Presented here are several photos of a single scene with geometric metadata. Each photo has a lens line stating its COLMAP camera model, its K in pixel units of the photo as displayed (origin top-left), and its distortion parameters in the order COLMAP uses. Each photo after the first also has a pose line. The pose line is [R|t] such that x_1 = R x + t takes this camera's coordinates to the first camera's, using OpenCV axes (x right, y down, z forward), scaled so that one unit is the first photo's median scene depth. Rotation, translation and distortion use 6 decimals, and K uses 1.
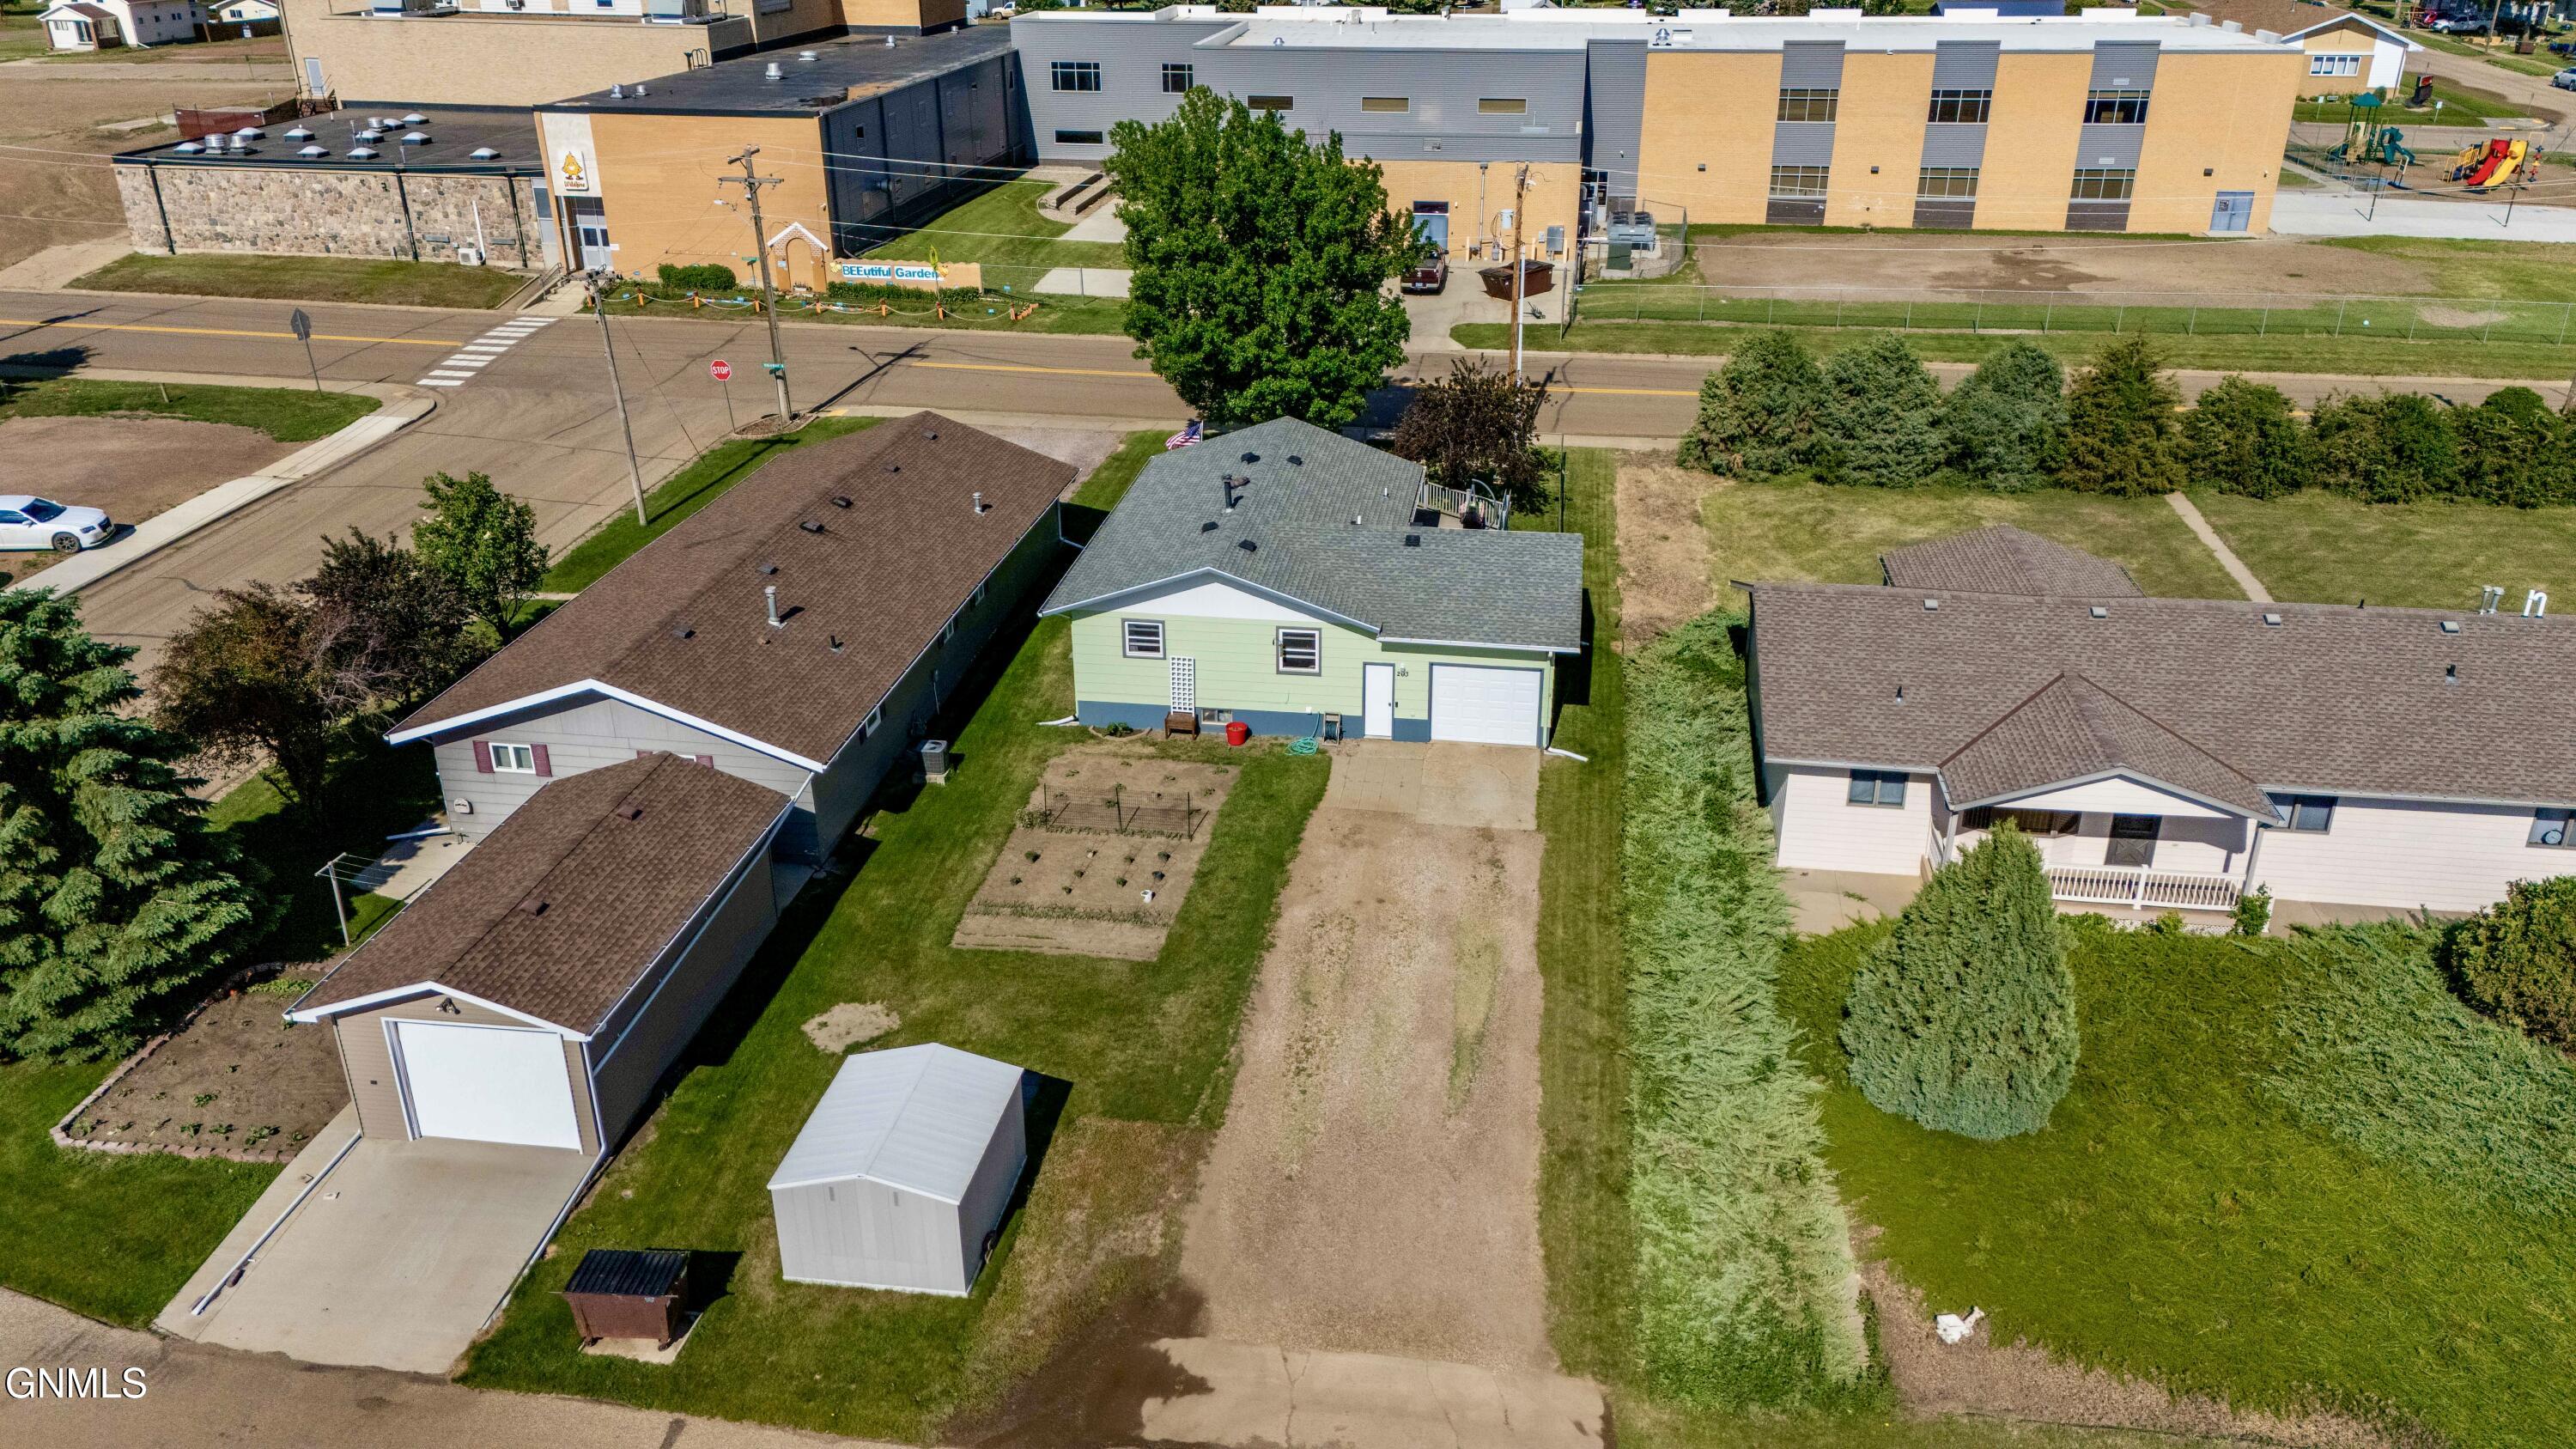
lens RADIAL K [[1878.2, 0, 1288.0], [0, 1878.2, 724.5], [0, 0, 1]] dist [0.101118, -0.097898]
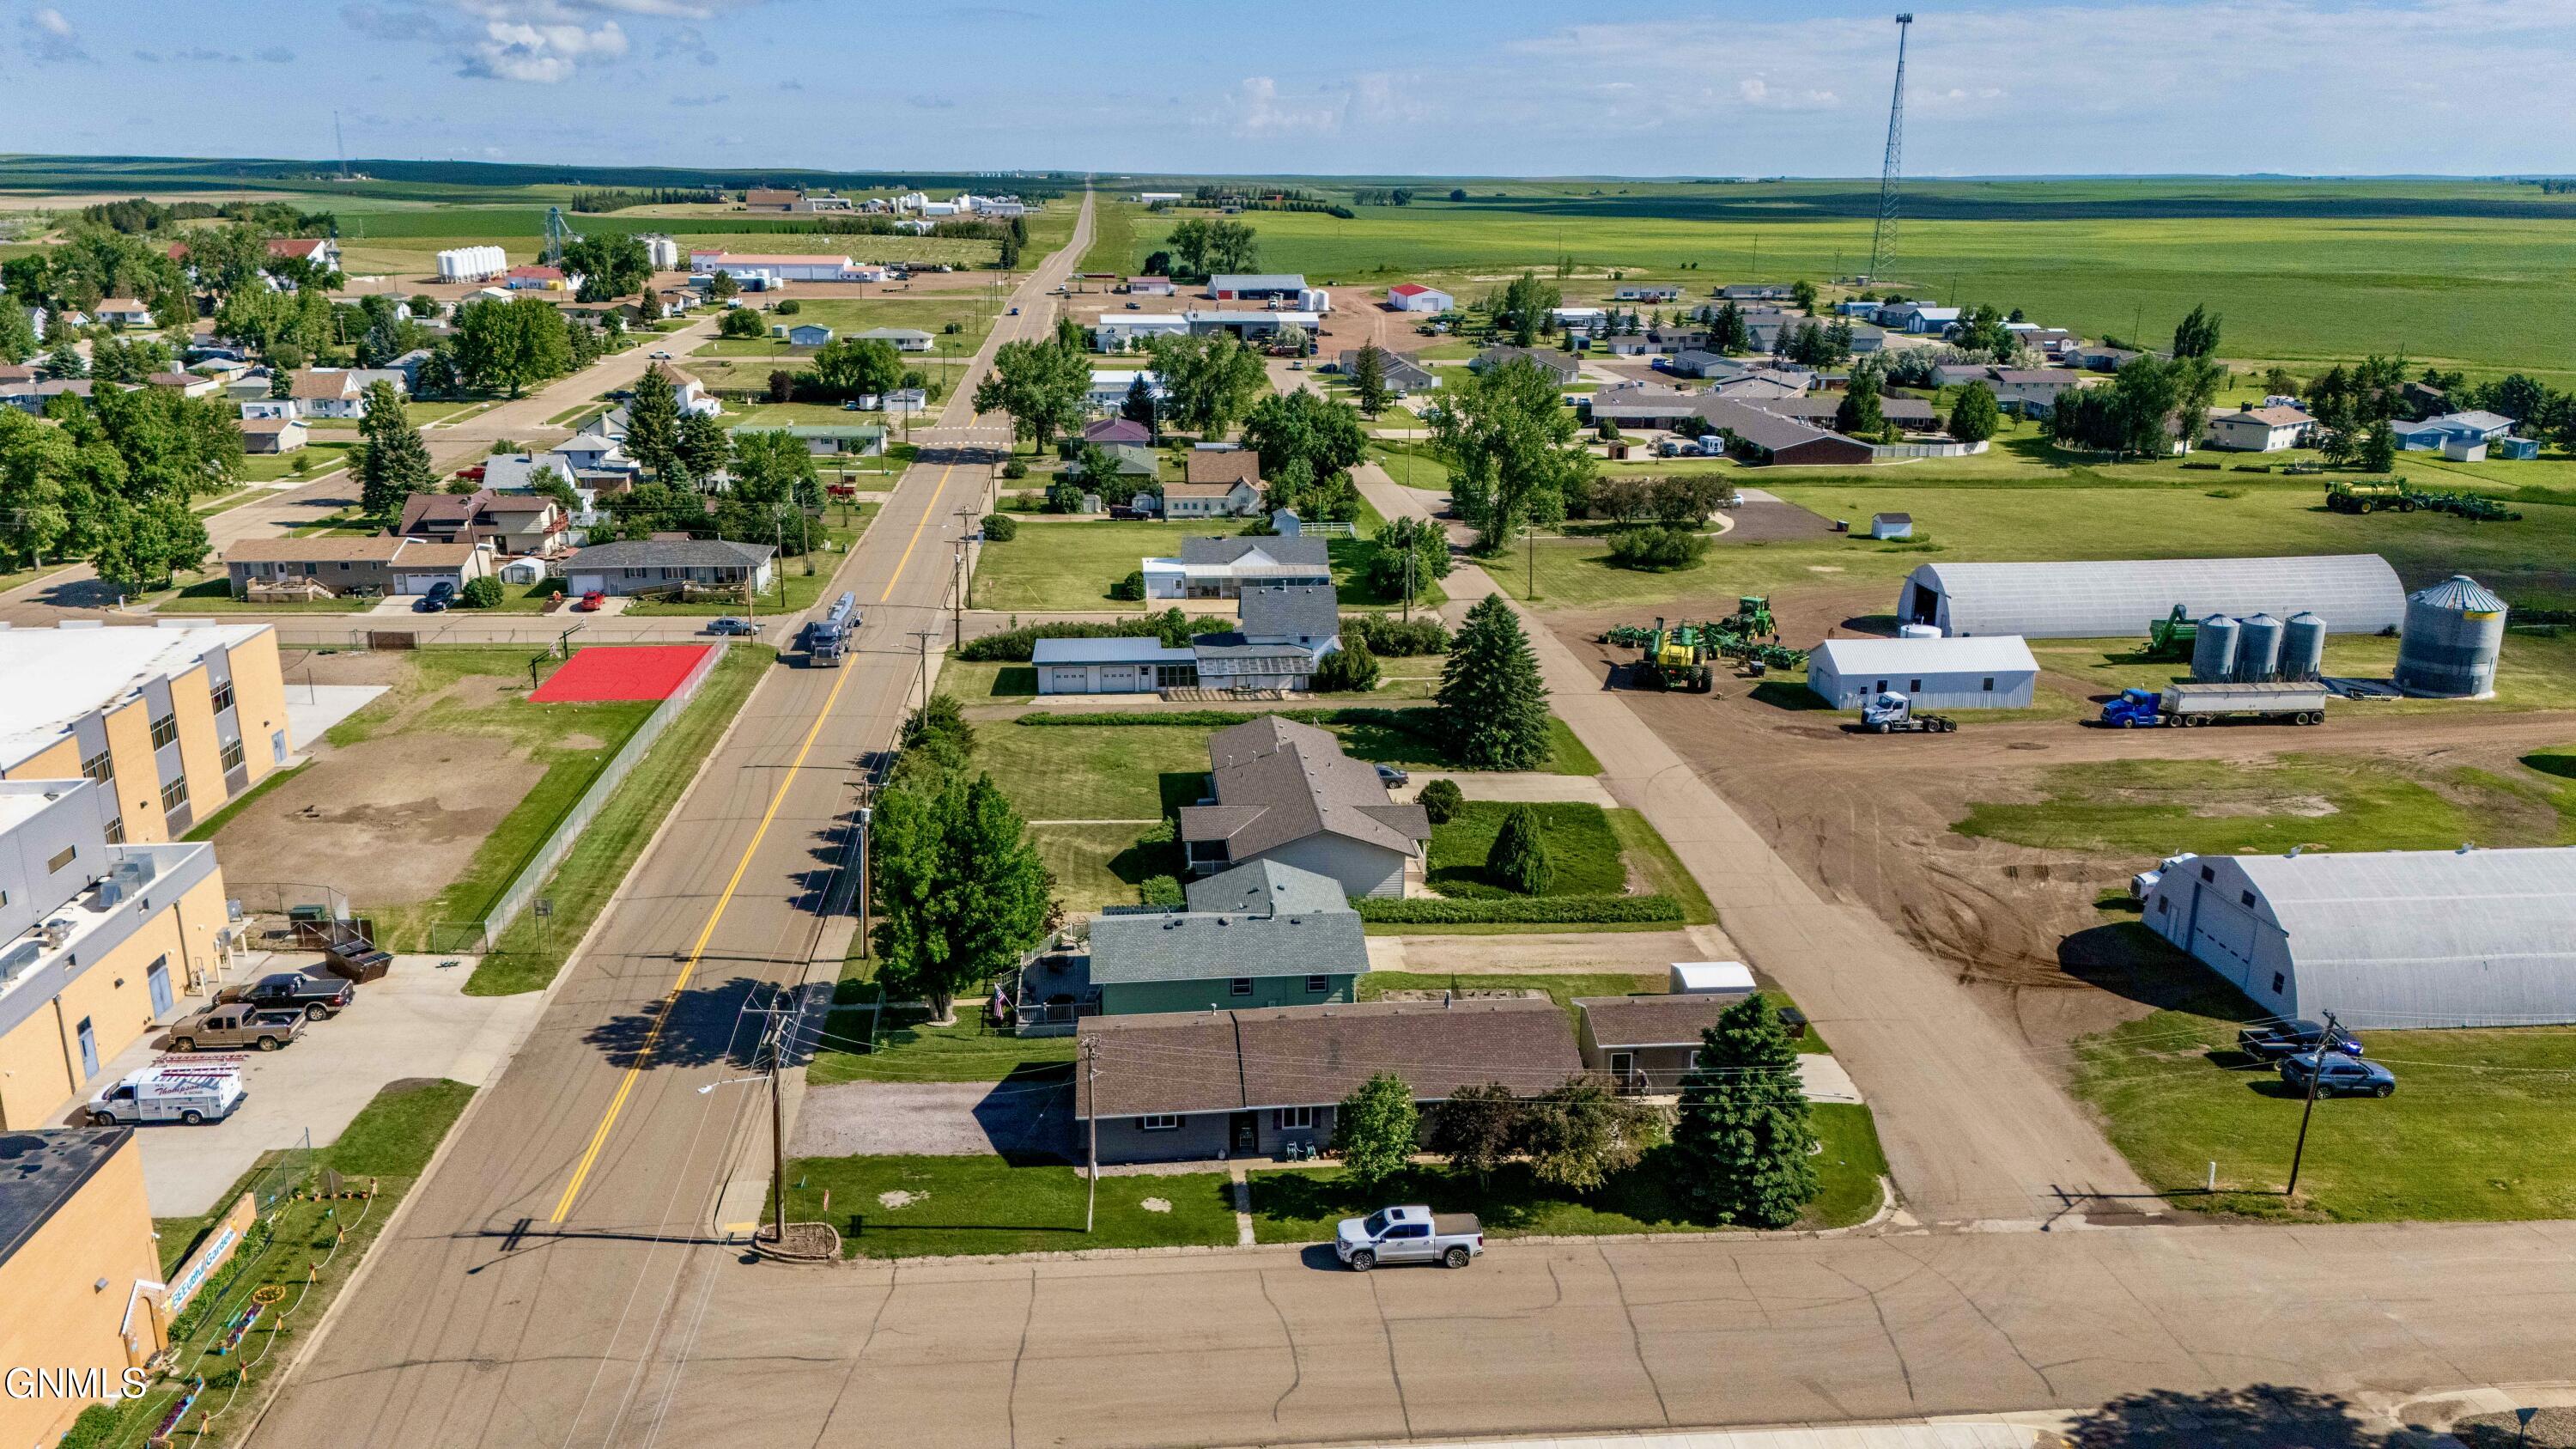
lens RADIAL K [[1878.2, 0, 1288.0], [0, 1878.2, 724.5], [0, 0, 1]] dist [0.101118, -0.097898]
pose [[-0.232063, -0.271464, 0.934053, -2.158199], [0.399554, 0.848911, 0.345987, -1.144647], [-0.886850, 0.453496, -0.088536, 1.286171]]
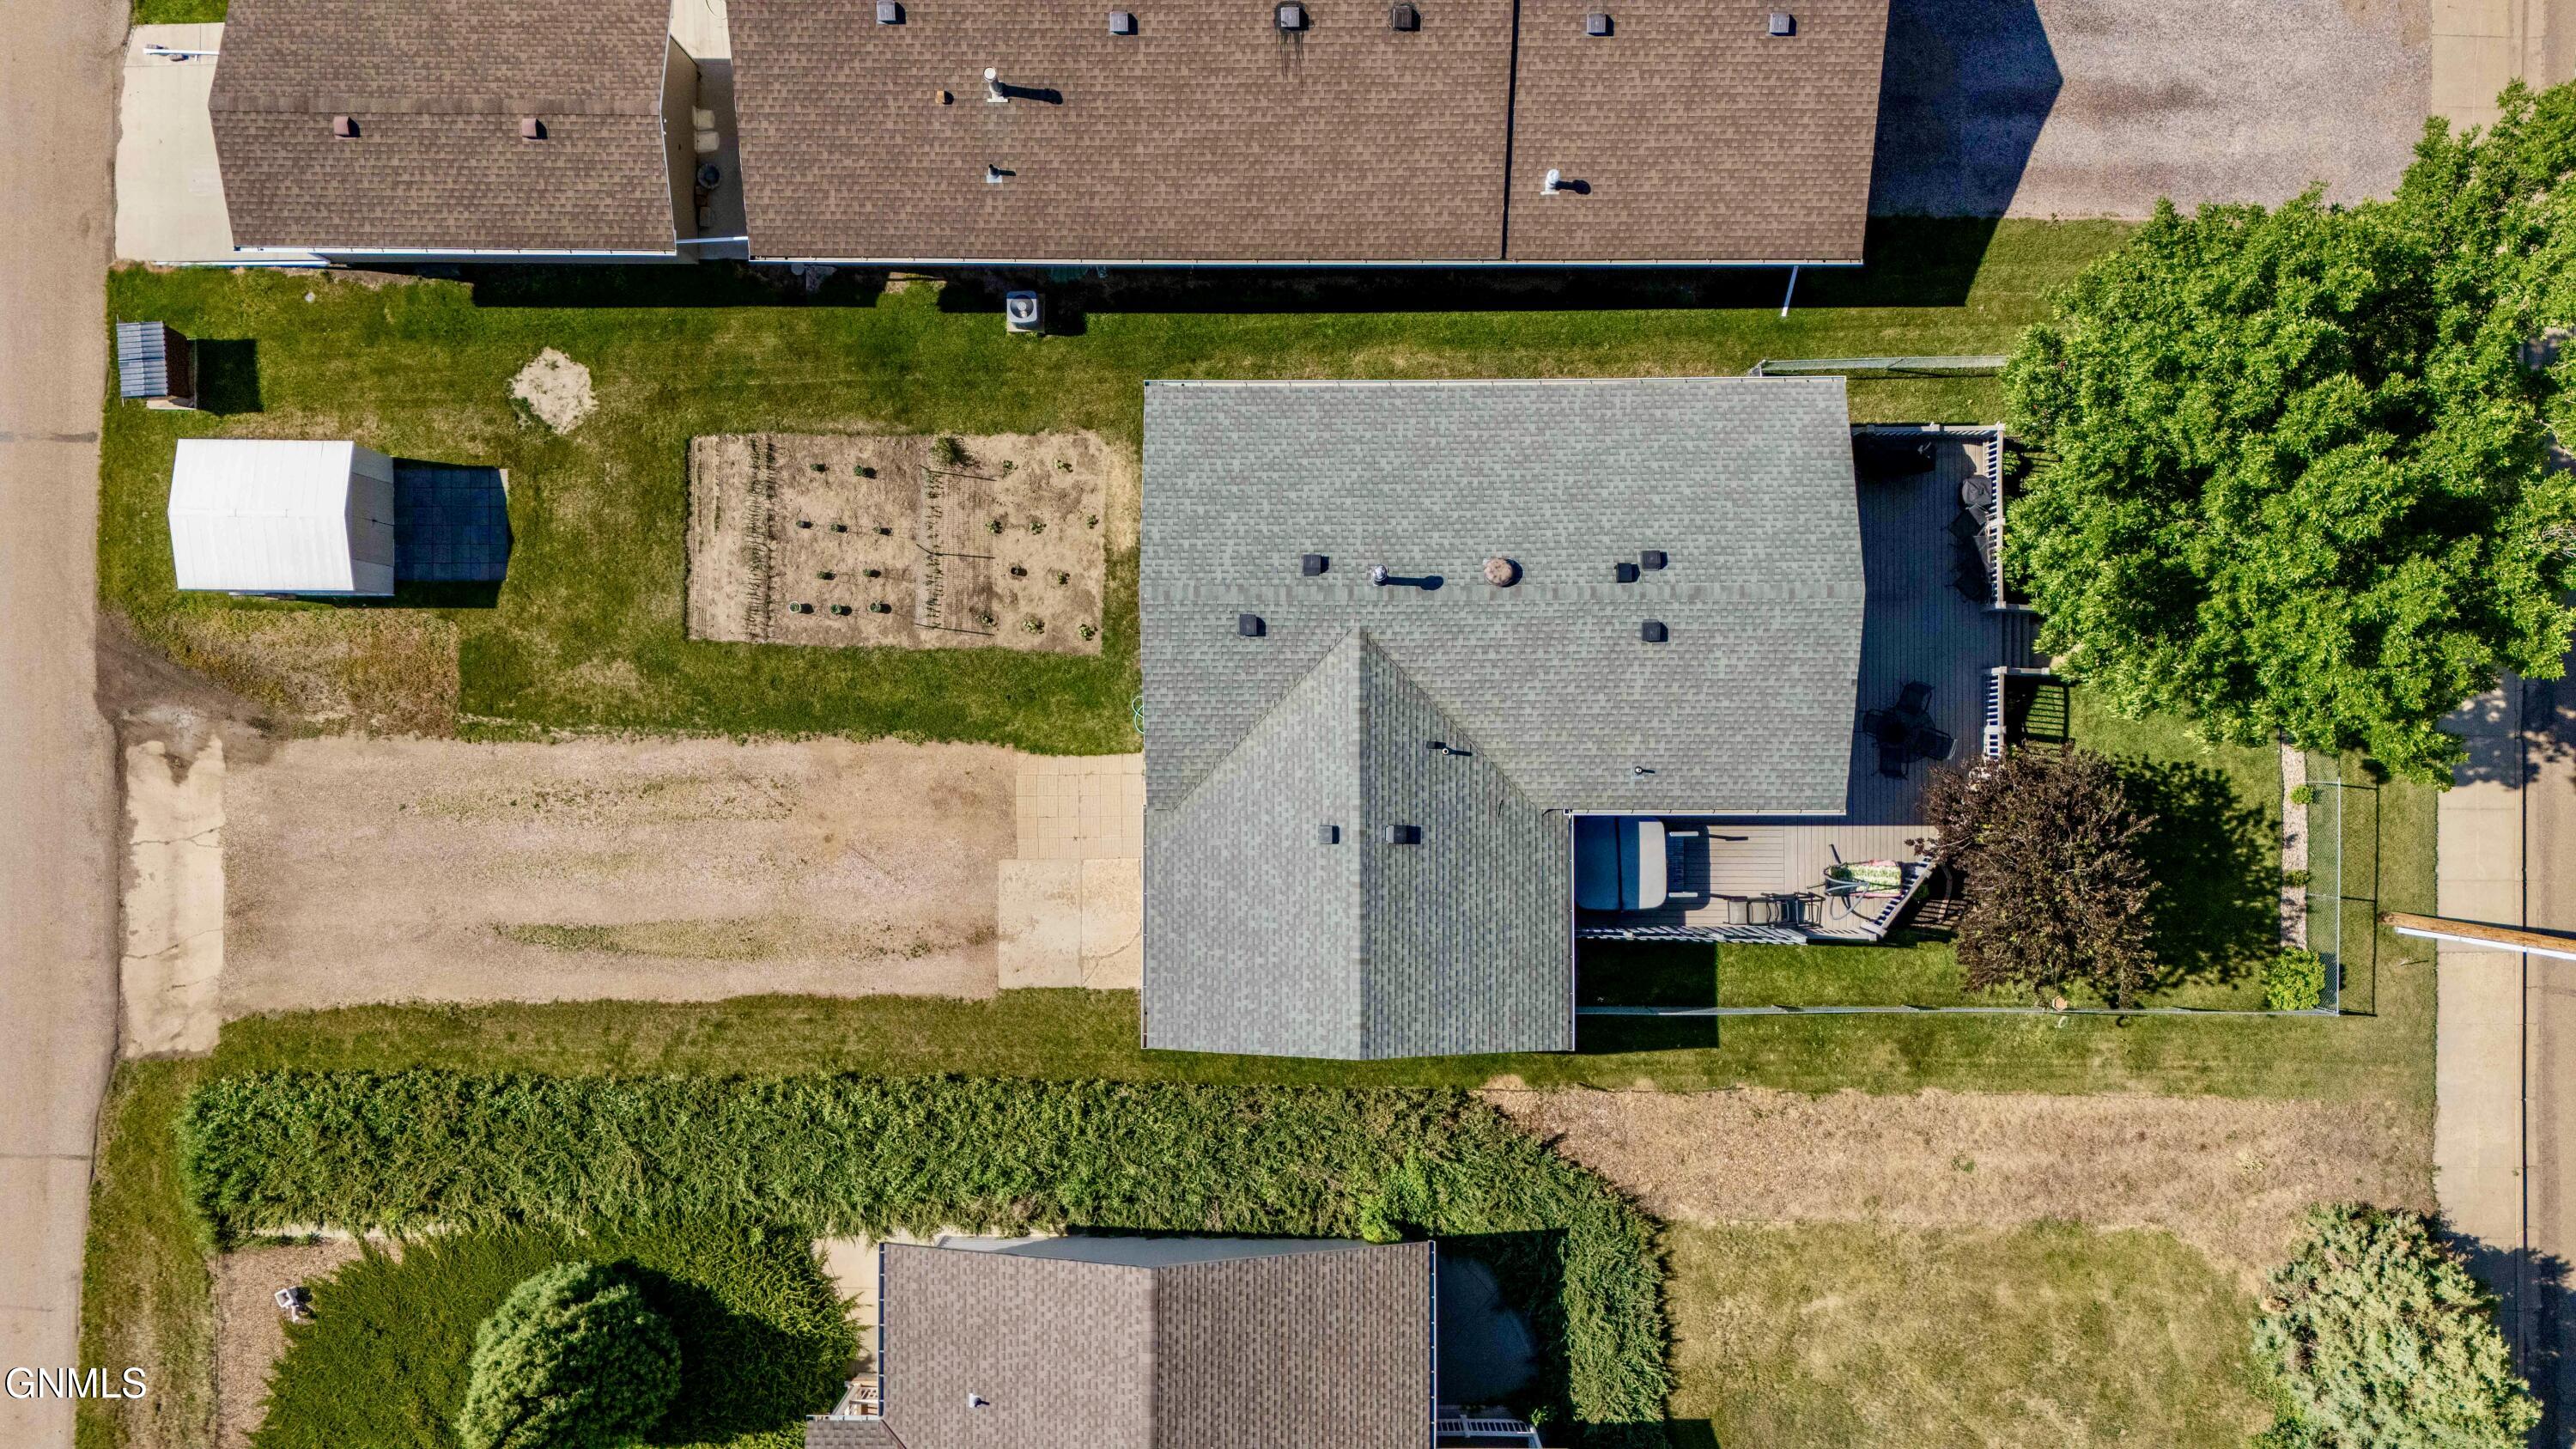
lens RADIAL K [[1878.7, 0, 1288.0], [0, 1878.7, 724.5], [0, 0, 1]] dist [0.151042, -0.268606]
pose [[0.140960, 0.990012, -0.002368, 0.025436], [-0.408807, 0.060385, 0.910621, -0.917308], [0.901669, -0.127394, 0.413236, 0.796426]]
